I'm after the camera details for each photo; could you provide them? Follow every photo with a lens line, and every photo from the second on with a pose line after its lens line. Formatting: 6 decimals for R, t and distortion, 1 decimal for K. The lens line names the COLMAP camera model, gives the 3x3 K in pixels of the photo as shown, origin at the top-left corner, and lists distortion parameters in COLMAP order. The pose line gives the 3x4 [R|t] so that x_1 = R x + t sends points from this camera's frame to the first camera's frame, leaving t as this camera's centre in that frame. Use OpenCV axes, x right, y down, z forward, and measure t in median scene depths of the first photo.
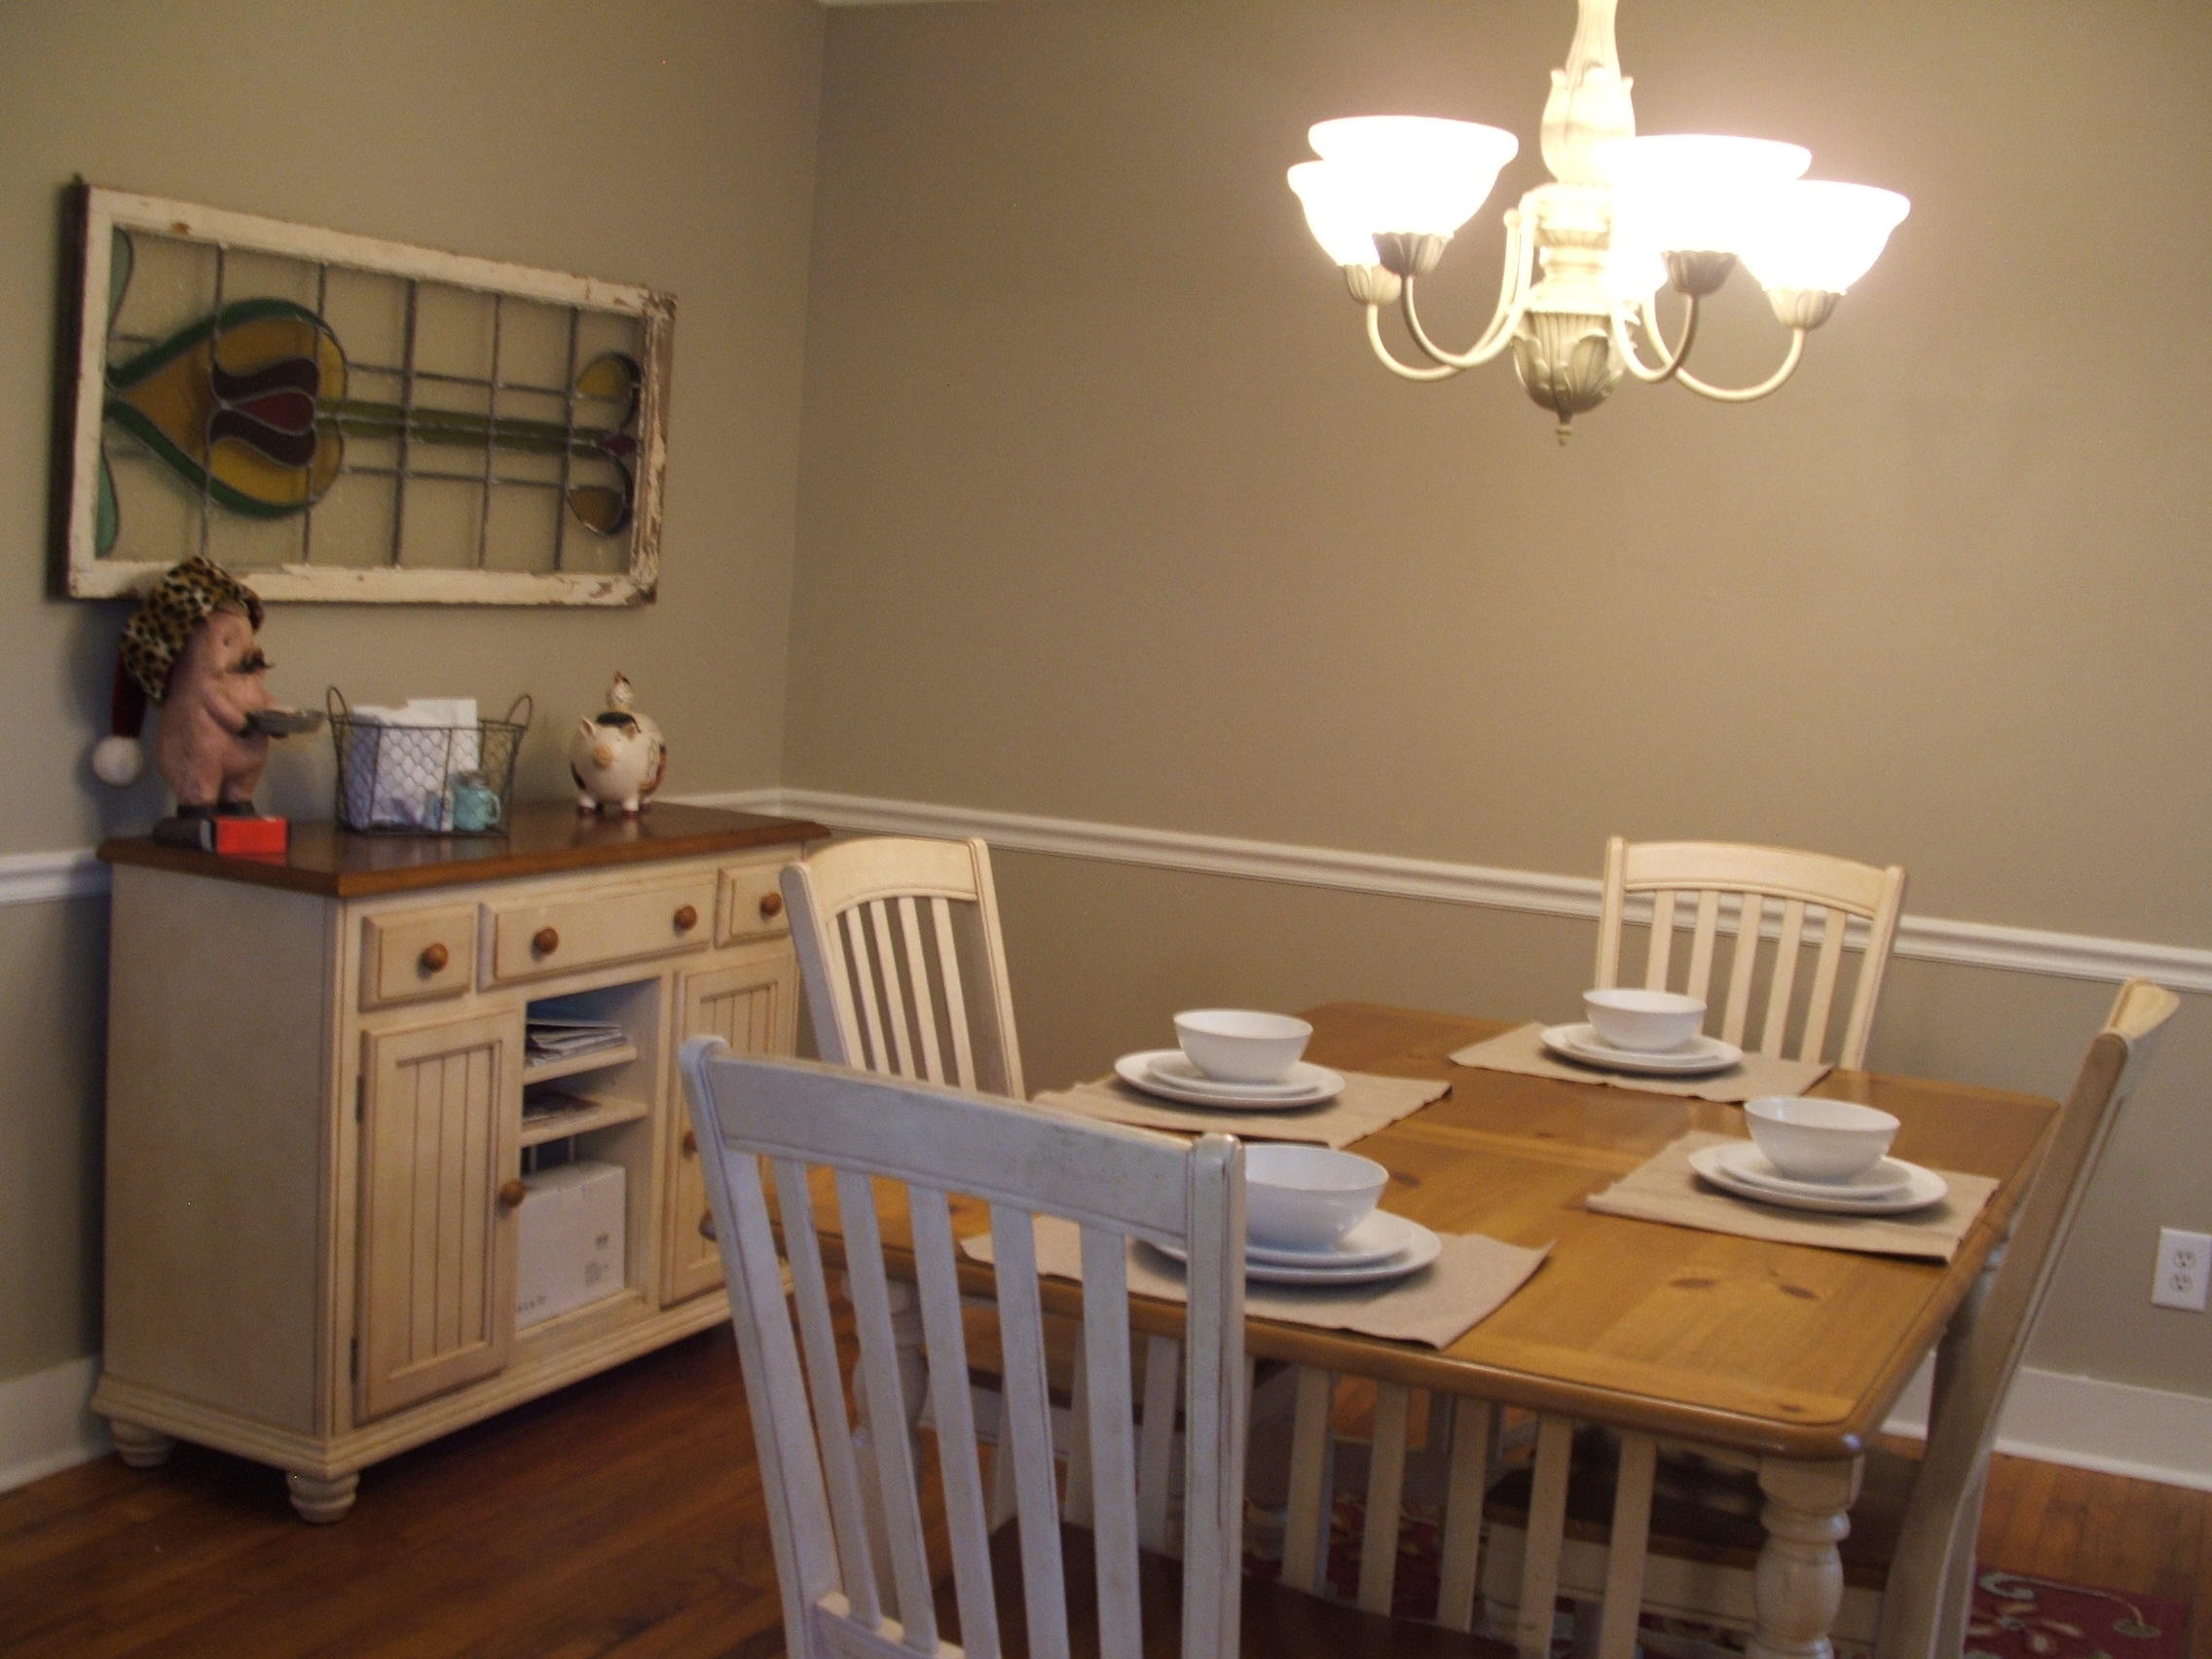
lens RADIAL K [[2707.5, 0, 1106.0], [0, 2707.5, 829.5], [0, 0, 1]] dist [-0.194937, 0.040331]
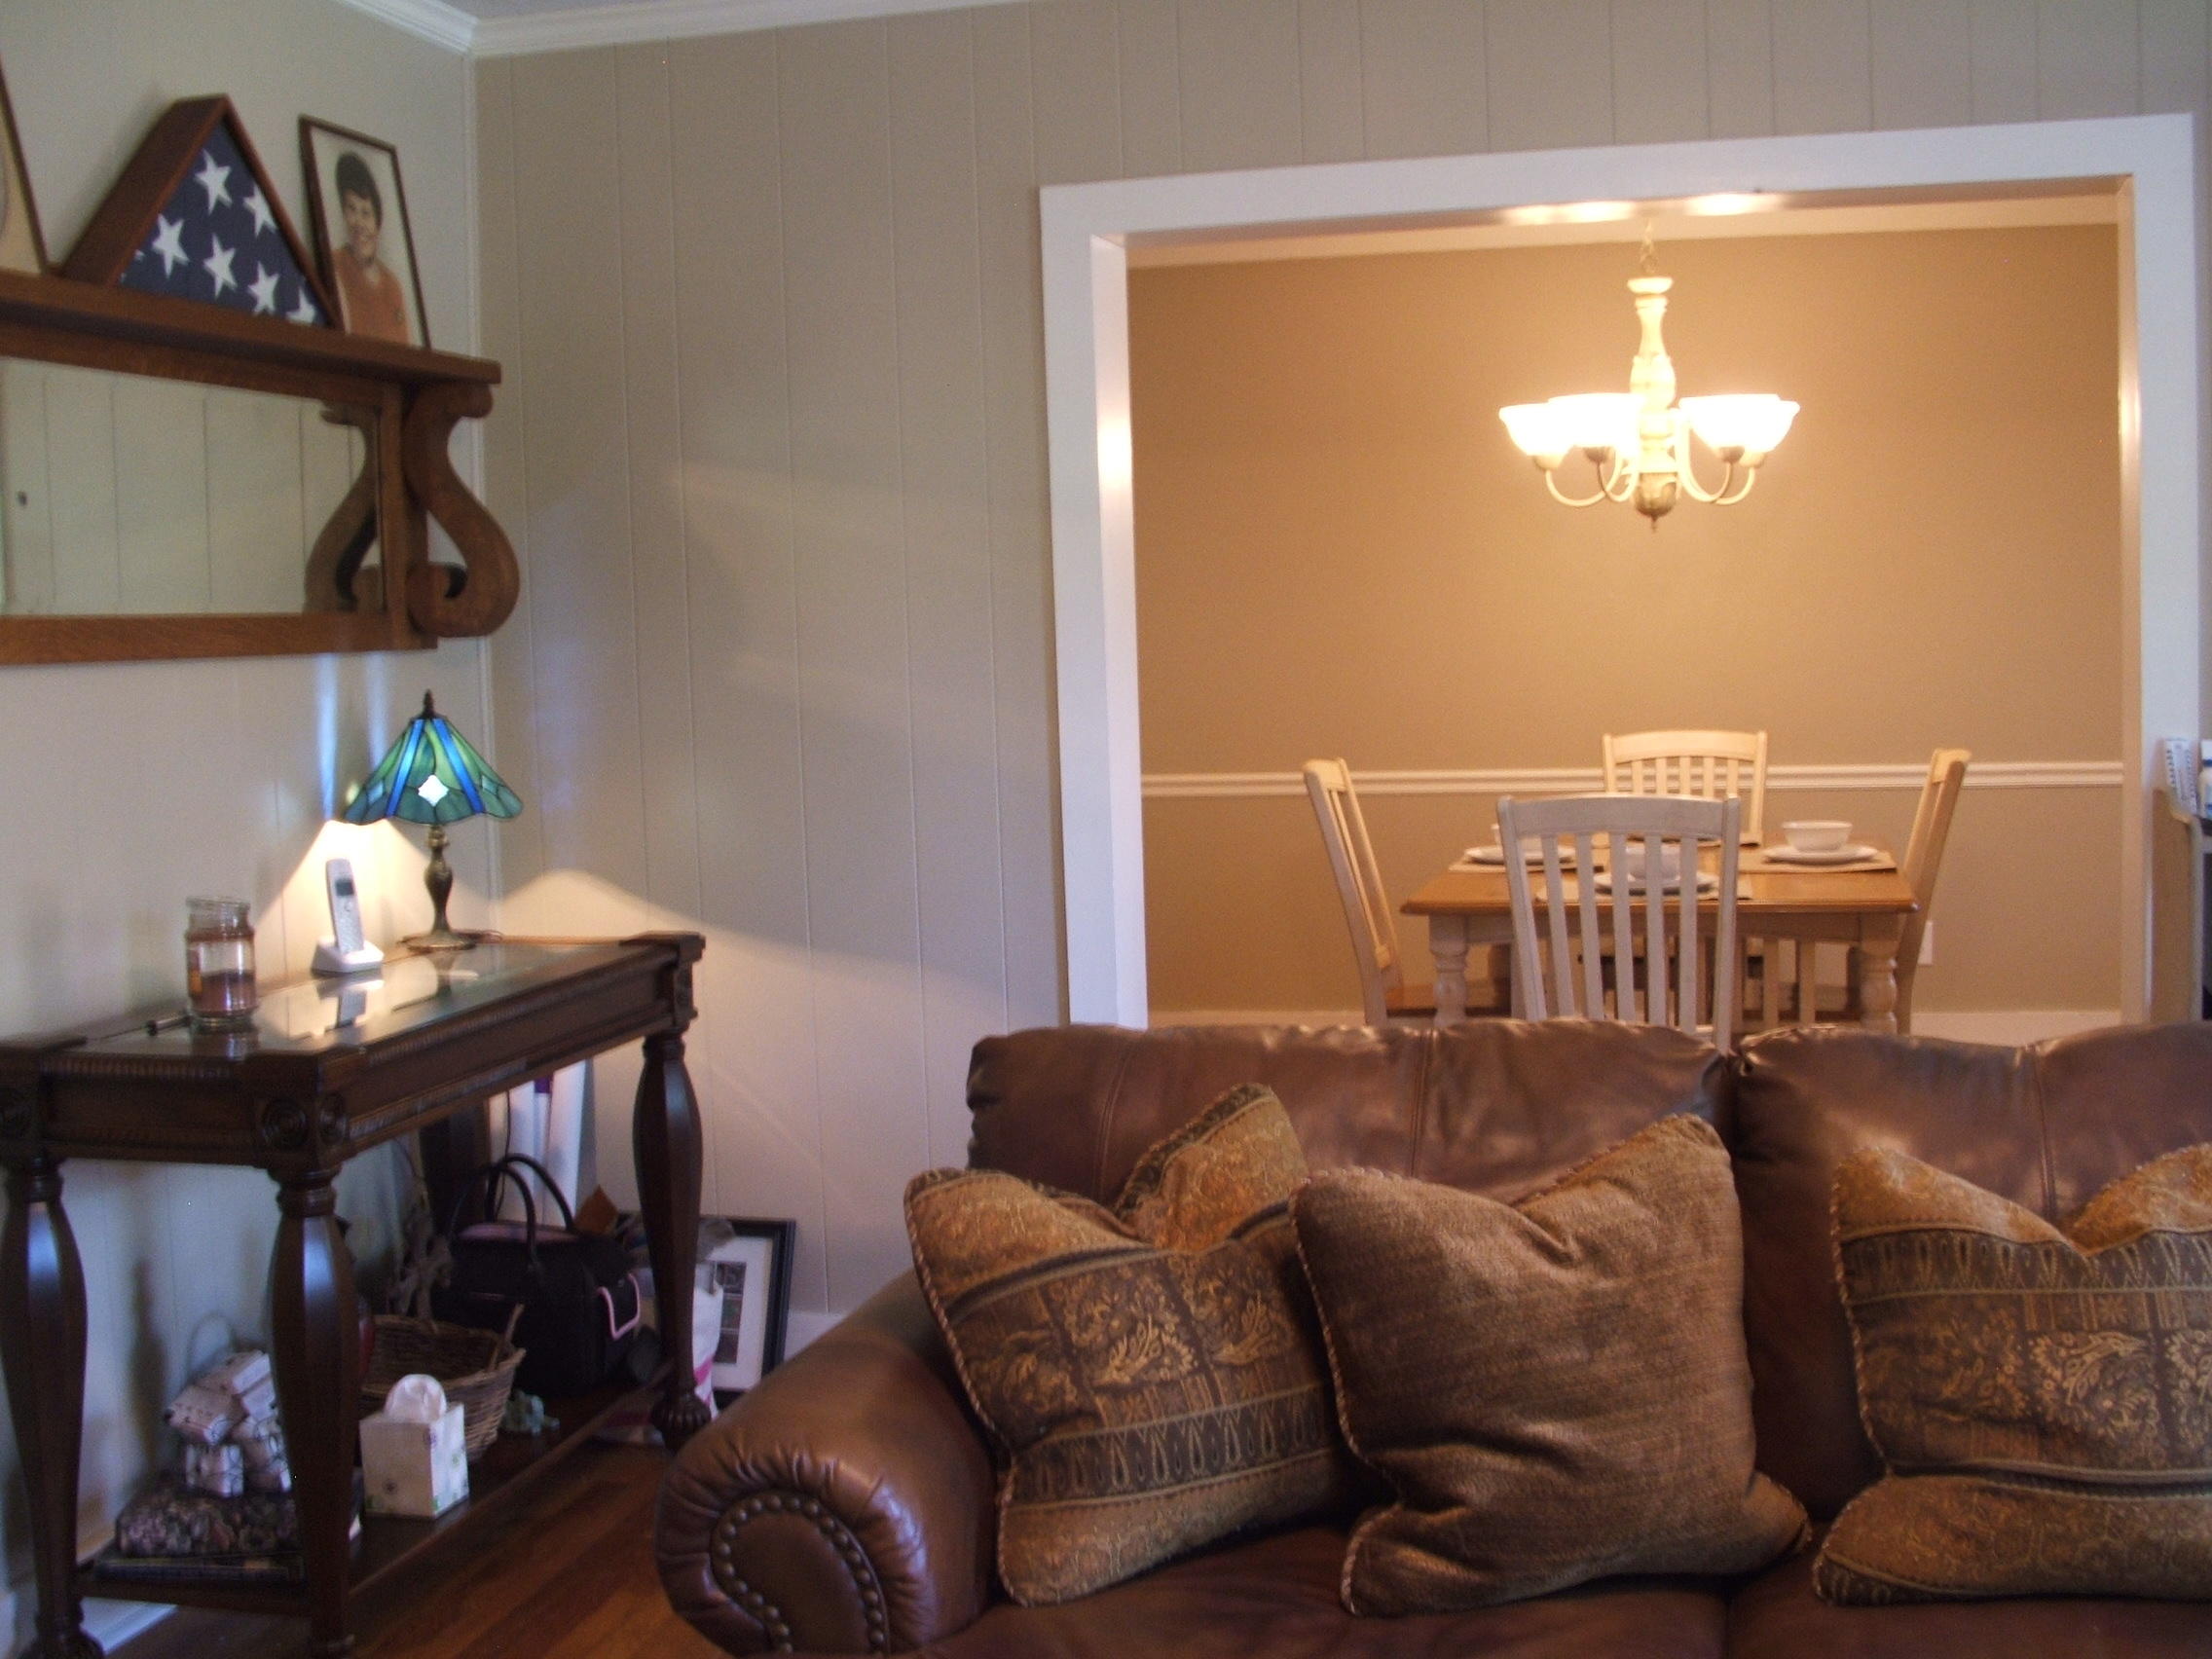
lens RADIAL K [[2707.5, 0, 1106.0], [0, 2707.5, 829.5], [0, 0, 1]] dist [-0.194937, 0.040331]
pose [[0.971501, -0.110972, 0.209453, -0.738991], [0.115969, 0.993184, -0.011691, 0.067202], [-0.206728, 0.035648, 0.977749, -1.004577]]
